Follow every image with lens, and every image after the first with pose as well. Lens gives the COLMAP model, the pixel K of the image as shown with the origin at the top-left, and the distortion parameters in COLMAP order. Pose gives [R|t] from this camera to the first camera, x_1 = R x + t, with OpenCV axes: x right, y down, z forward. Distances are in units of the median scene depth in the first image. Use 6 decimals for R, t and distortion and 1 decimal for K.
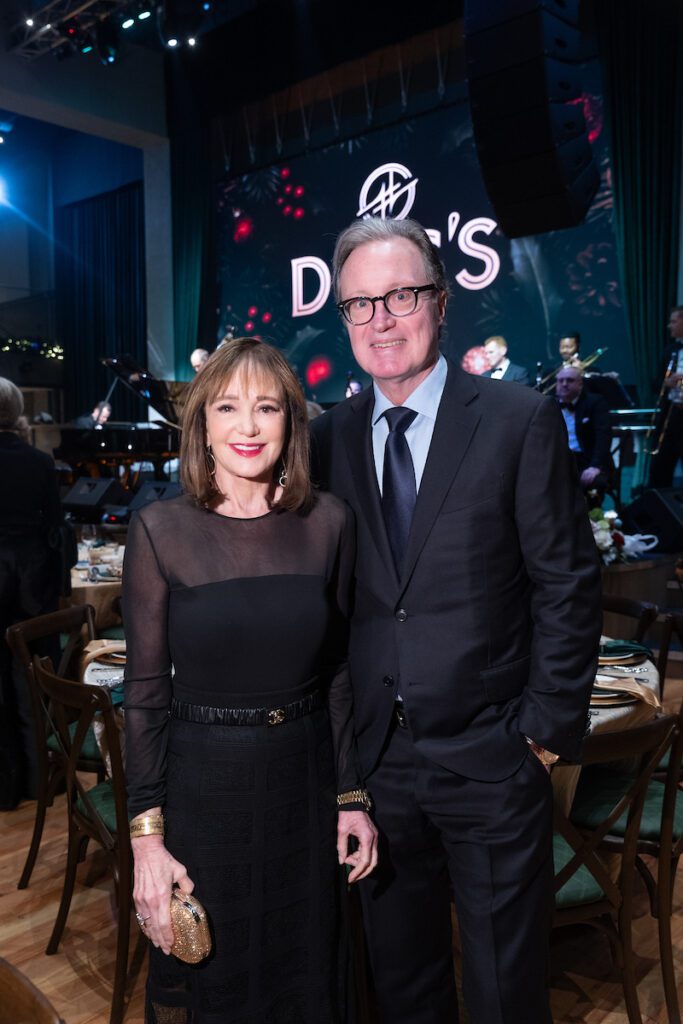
lens RADIAL K [[903.4, 0, 341.5], [0, 903.4, 512.0], [0, 0, 1]] dist [-0.007571, -0.012680]
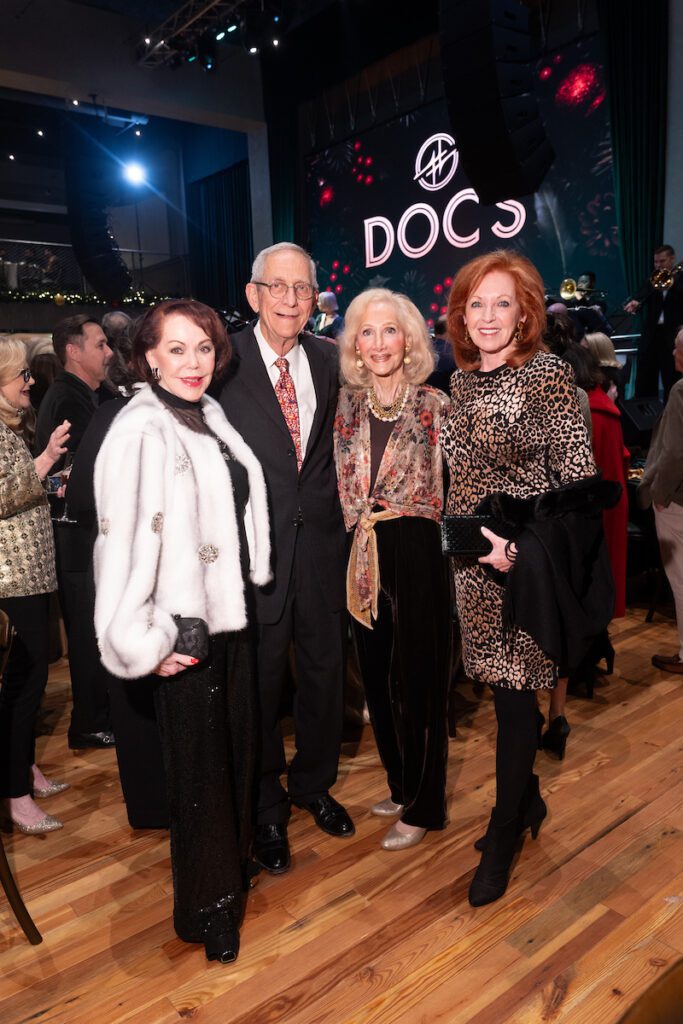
lens RADIAL K [[775.1, 0, 341.5], [0, 775.1, 512.0], [0, 0, 1]] dist [0.009017, -0.051632]
pose [[0.987762, -0.006765, -0.155822, 0.083024], [0.022880, 0.994536, 0.101858, 0.006674], [0.154282, -0.104176, 0.982519, -0.083806]]
